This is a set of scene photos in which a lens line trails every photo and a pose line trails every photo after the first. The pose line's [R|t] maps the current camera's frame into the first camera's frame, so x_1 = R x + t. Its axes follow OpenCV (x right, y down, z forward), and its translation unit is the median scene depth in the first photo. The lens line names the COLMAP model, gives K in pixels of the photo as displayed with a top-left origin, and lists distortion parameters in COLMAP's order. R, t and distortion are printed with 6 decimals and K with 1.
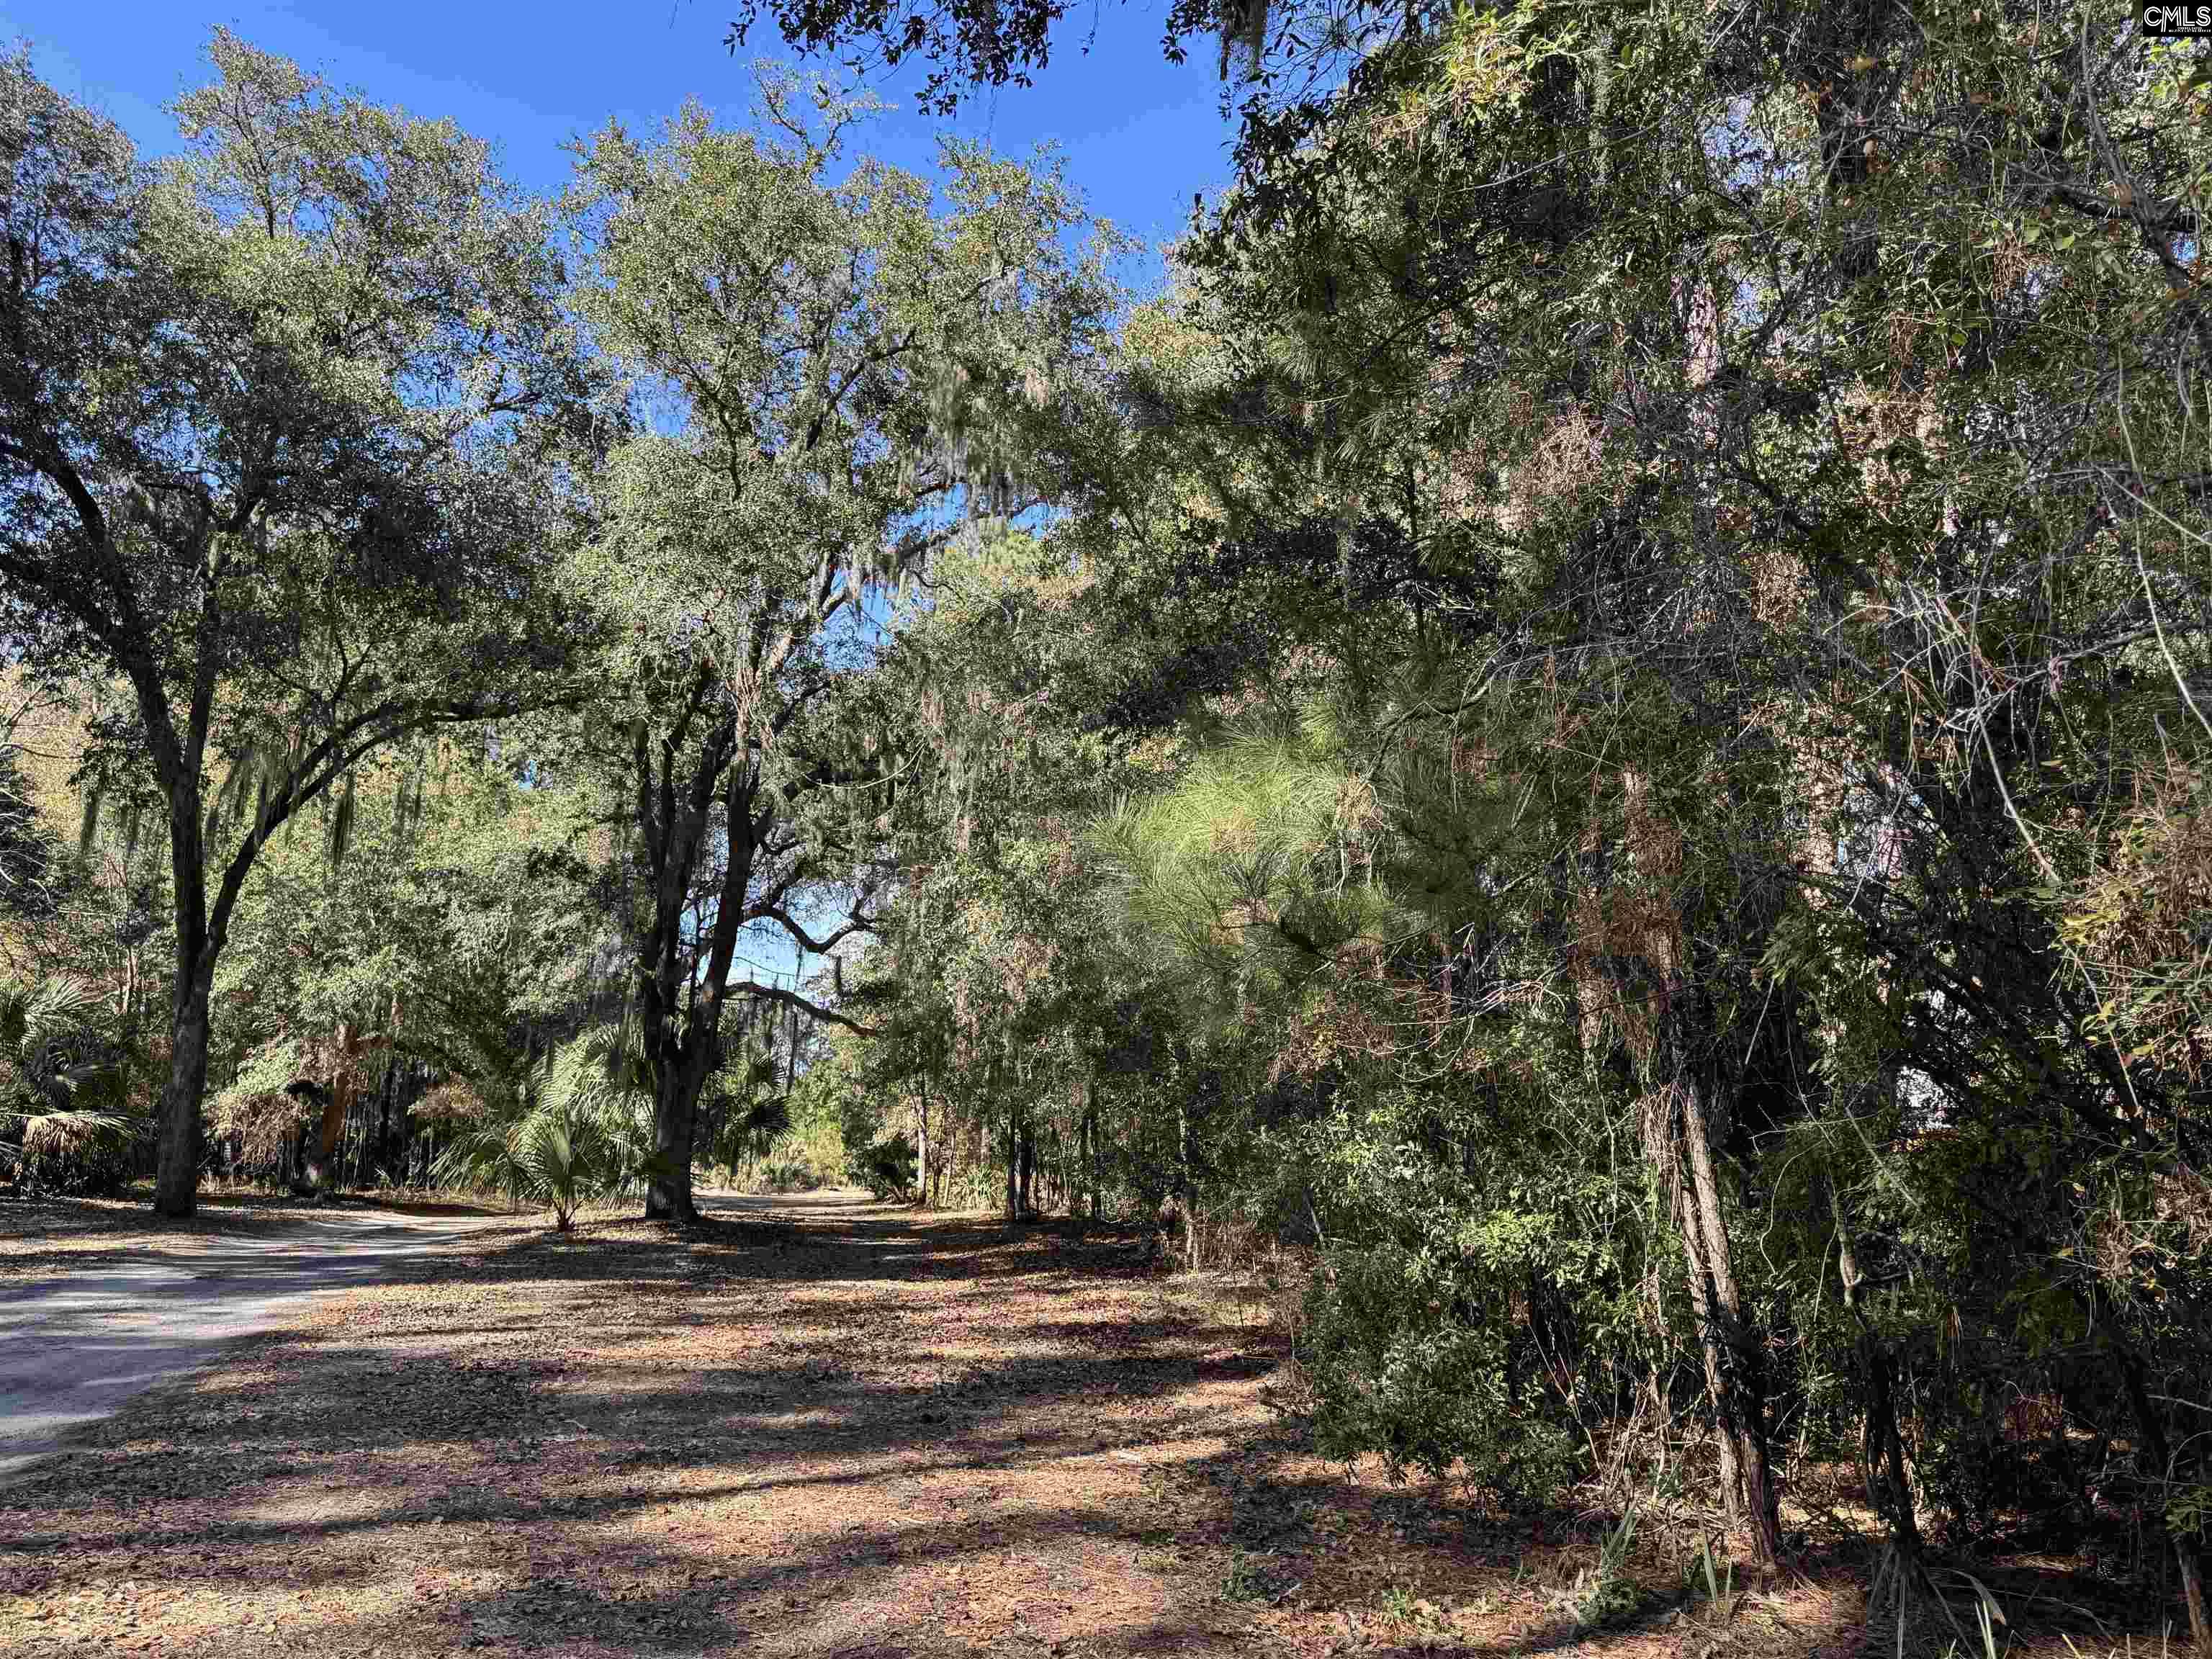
lens RADIAL K [[1519.5, 0, 1106.0], [0, 1519.5, 829.5], [0, 0, 1]] dist [0.139332, -0.003961]
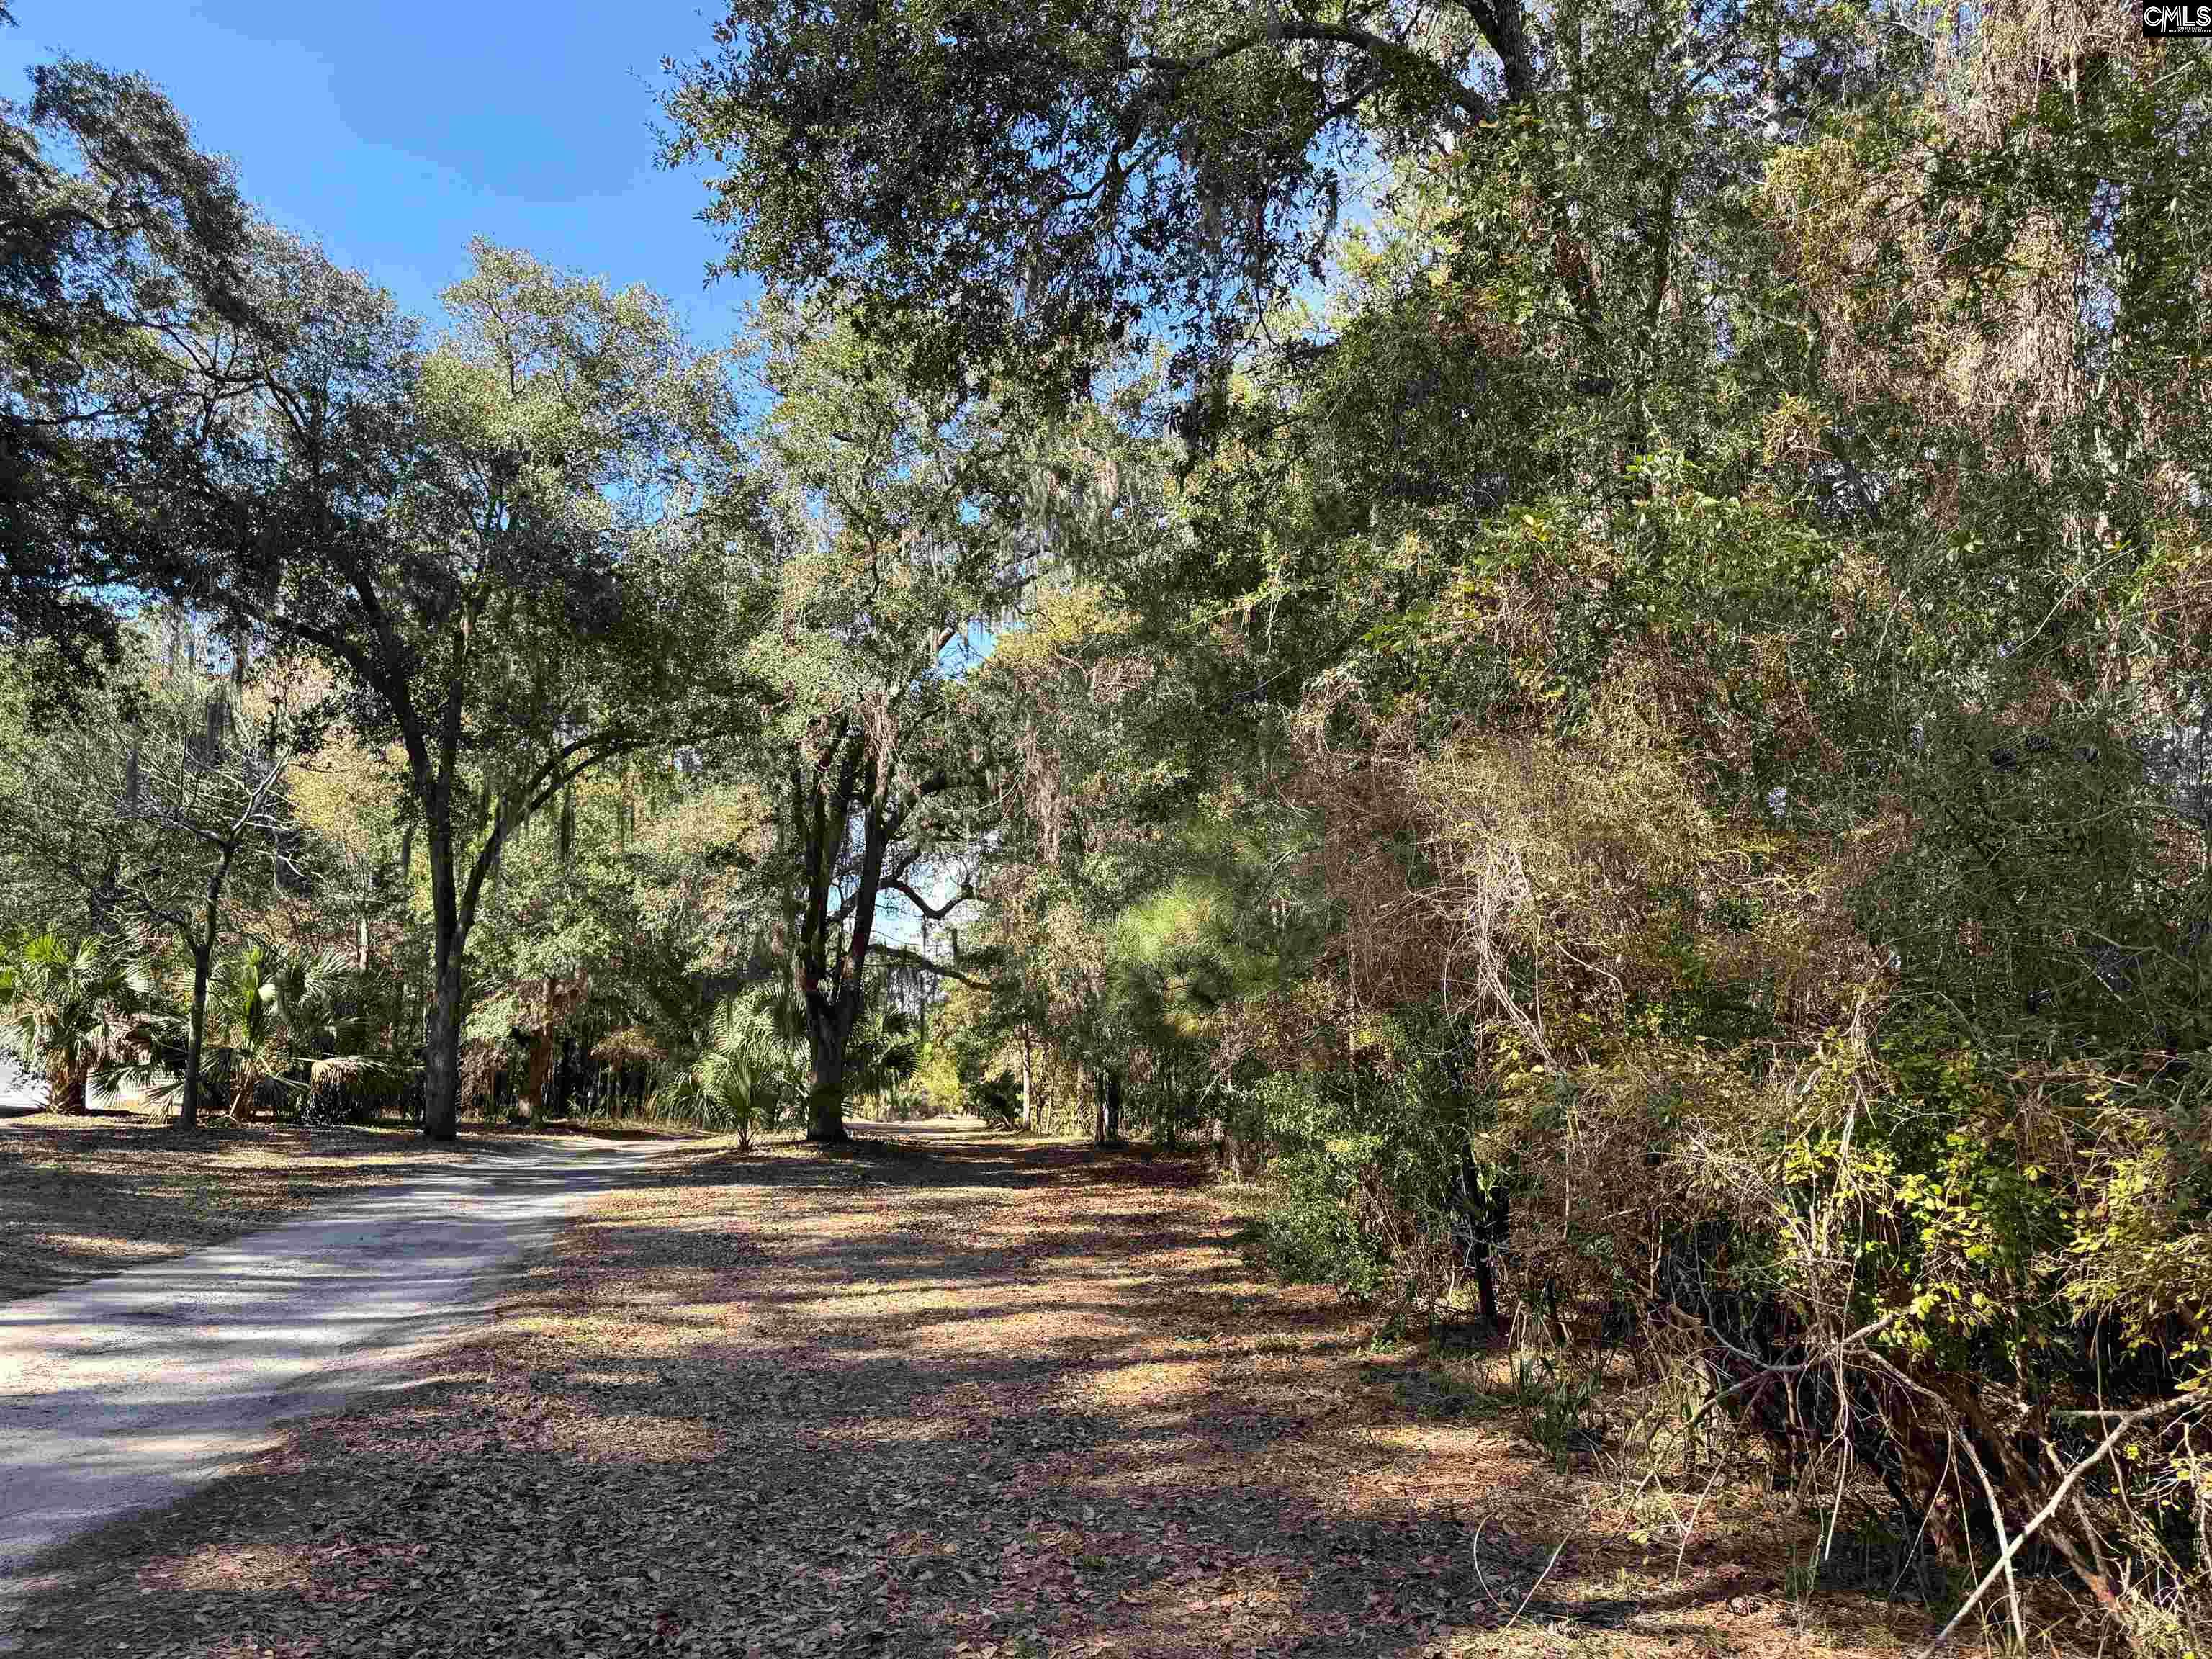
lens RADIAL K [[1531.5, 0, 1106.0], [0, 1531.5, 829.5], [0, 0, 1]] dist [0.315947, 0.000192]
pose [[0.997609, -0.008509, -0.068582, 0.028837], [0.011634, 0.998906, 0.045295, -0.047985], [0.068122, -0.045985, 0.996617, -0.203660]]
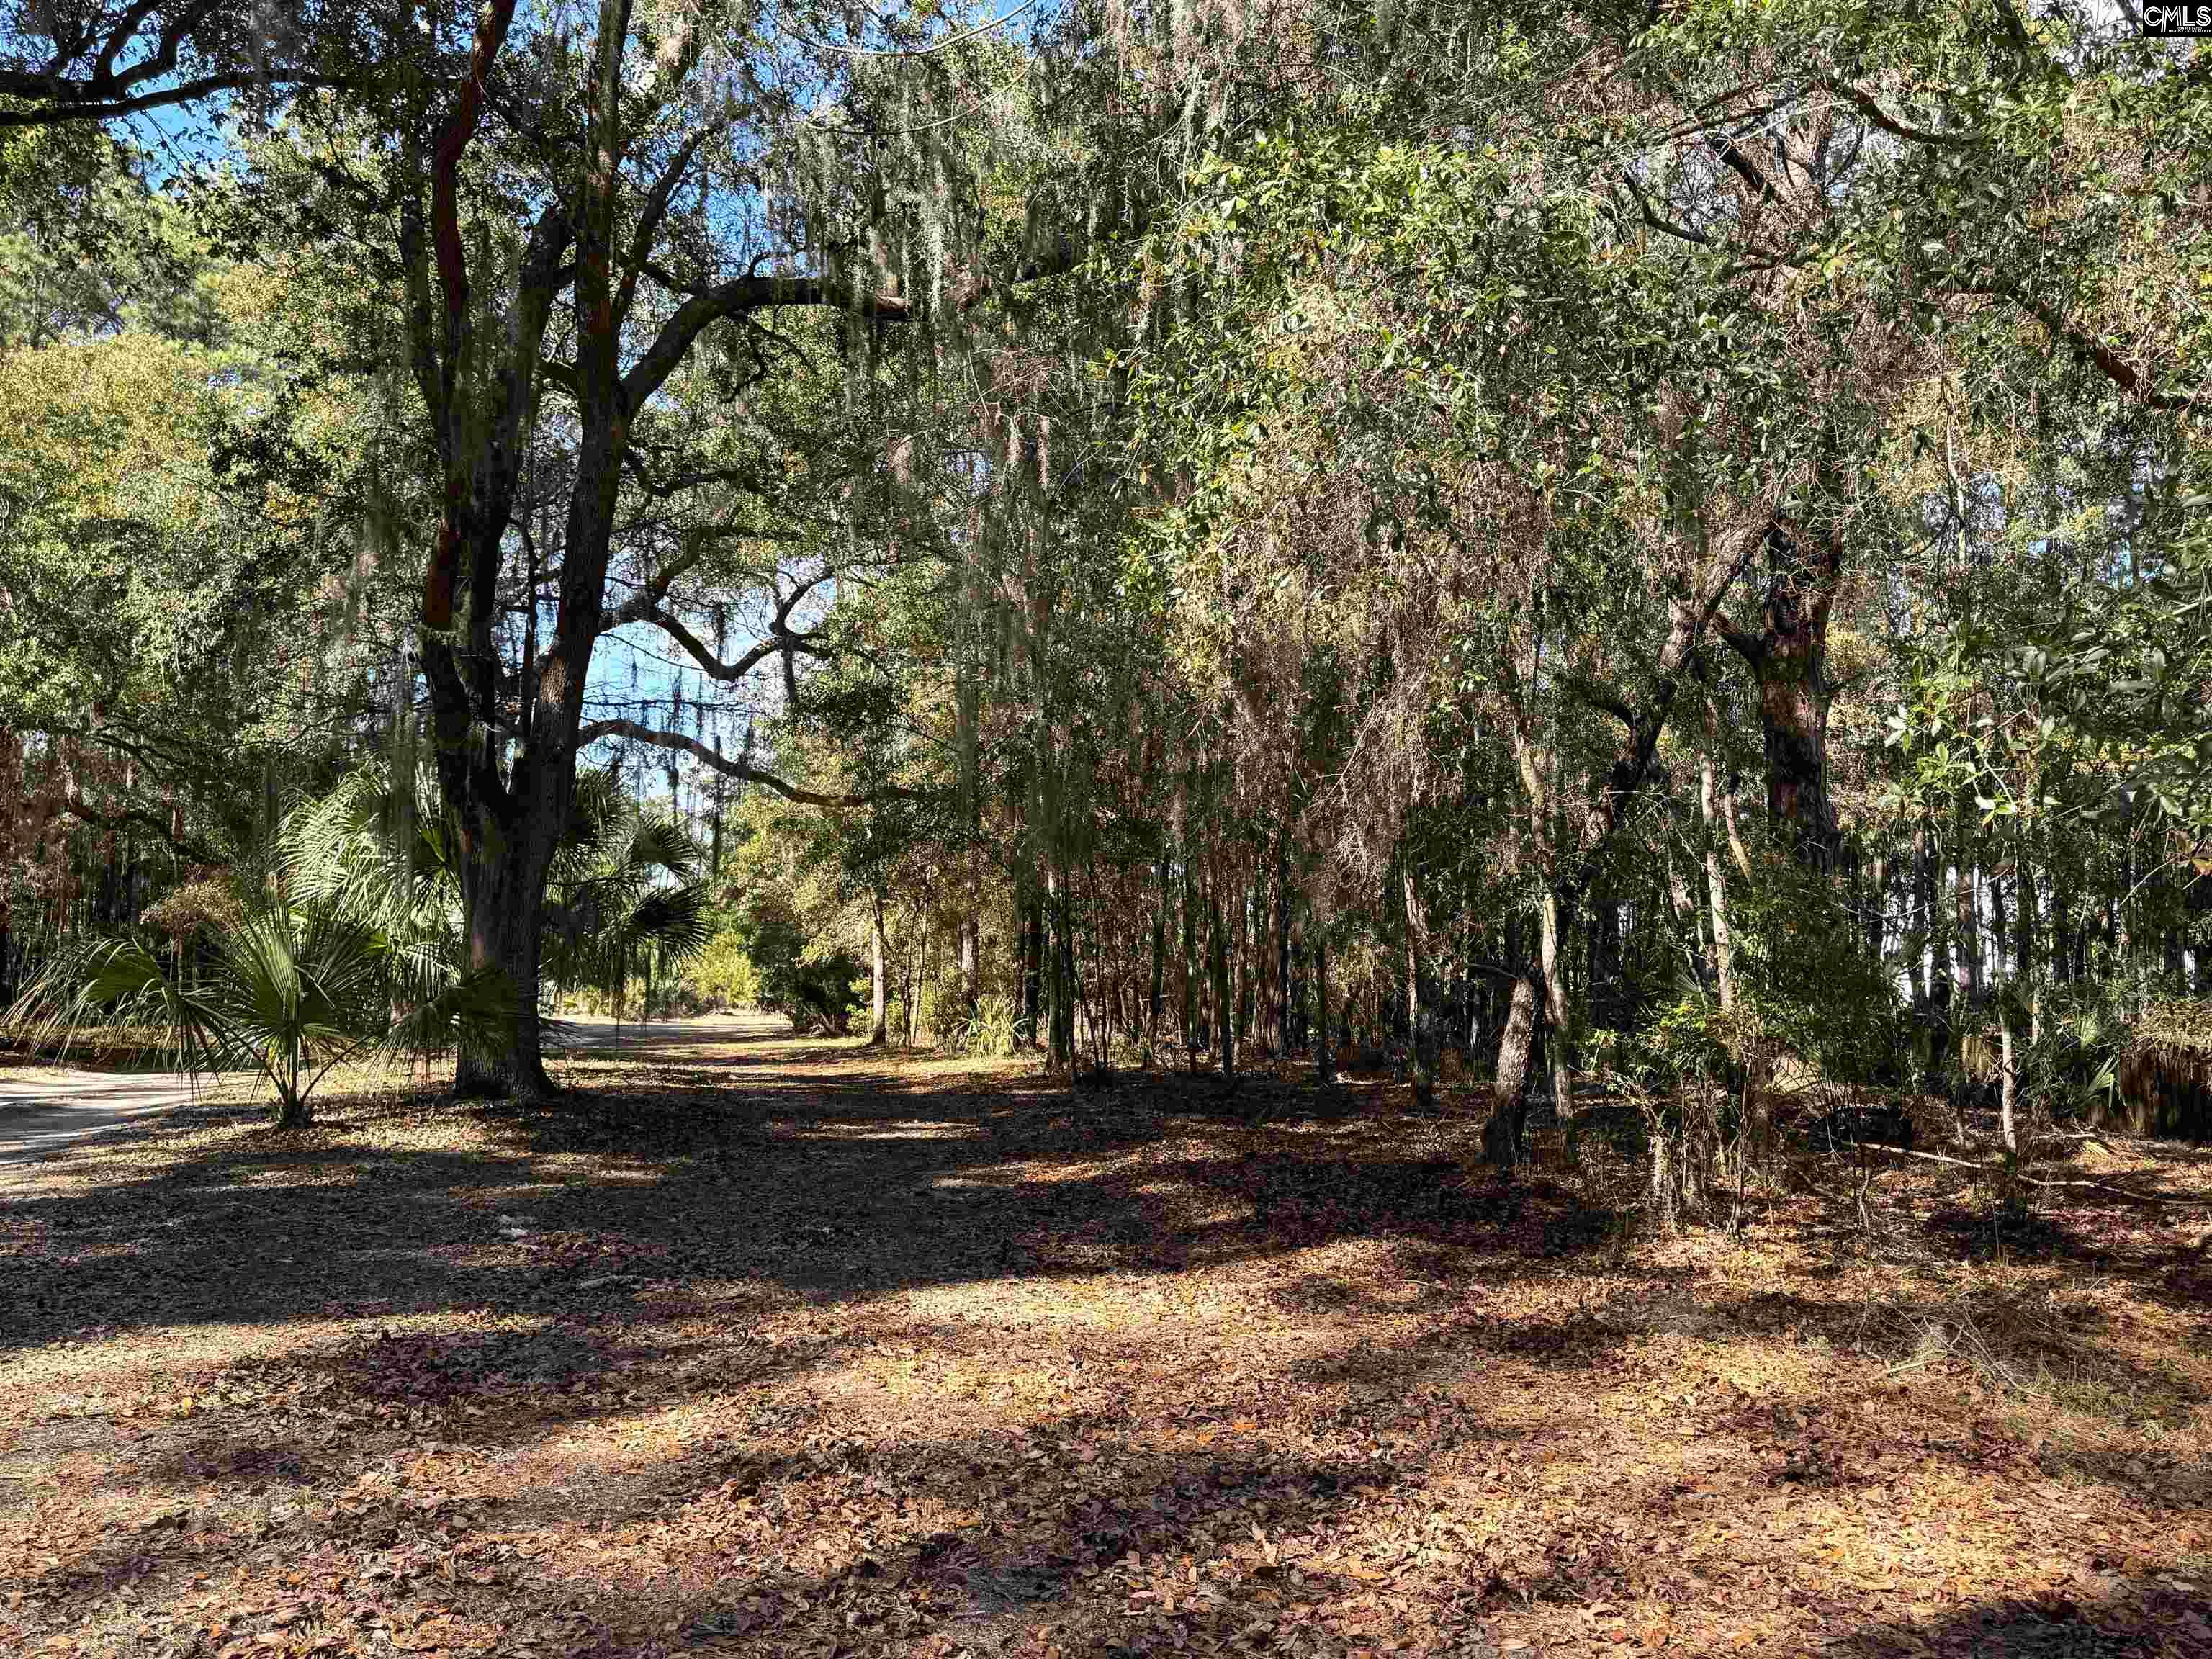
lens RADIAL K [[1506.6, 0, 1106.0], [0, 1506.6, 829.5], [0, 0, 1]] dist [-0.002367, -0.000930]
pose [[0.995748, -0.005354, 0.091963, -0.102437], [-0.005571, 0.992982, 0.118135, 0.081135], [-0.091950, -0.118145, 0.988730, 0.401885]]
